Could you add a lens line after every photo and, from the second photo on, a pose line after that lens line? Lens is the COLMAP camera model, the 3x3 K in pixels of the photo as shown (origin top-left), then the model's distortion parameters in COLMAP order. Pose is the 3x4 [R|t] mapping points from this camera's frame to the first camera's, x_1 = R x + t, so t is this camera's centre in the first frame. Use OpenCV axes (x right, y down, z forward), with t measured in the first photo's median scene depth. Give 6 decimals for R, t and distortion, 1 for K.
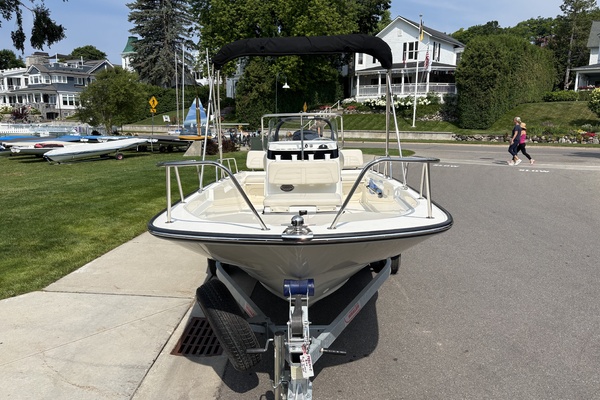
lens RADIAL K [[453.7, 0, 301.7], [0, 453.7, 202.9], [0, 0, 1]] dist [0.038921, -0.048089]
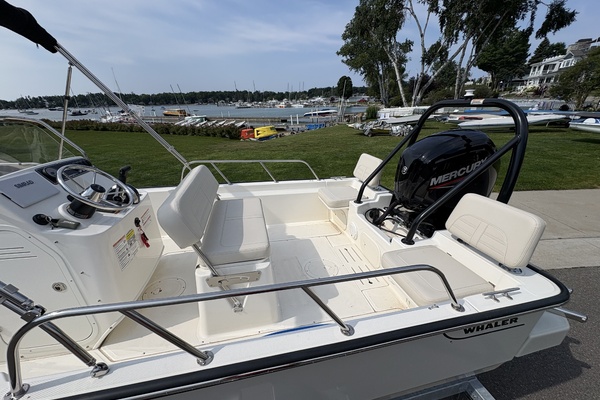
lens RADIAL K [[238.4, 0, 300.7], [0, 238.4, 201.3], [0, 0, 1]] dist [0.001427, -0.000677]
pose [[0.241204, 0.363363, -0.899882, 0.039182], [-0.144382, 0.930377, 0.336976, -0.028537], [0.959674, 0.048647, 0.276873, 0.147439]]
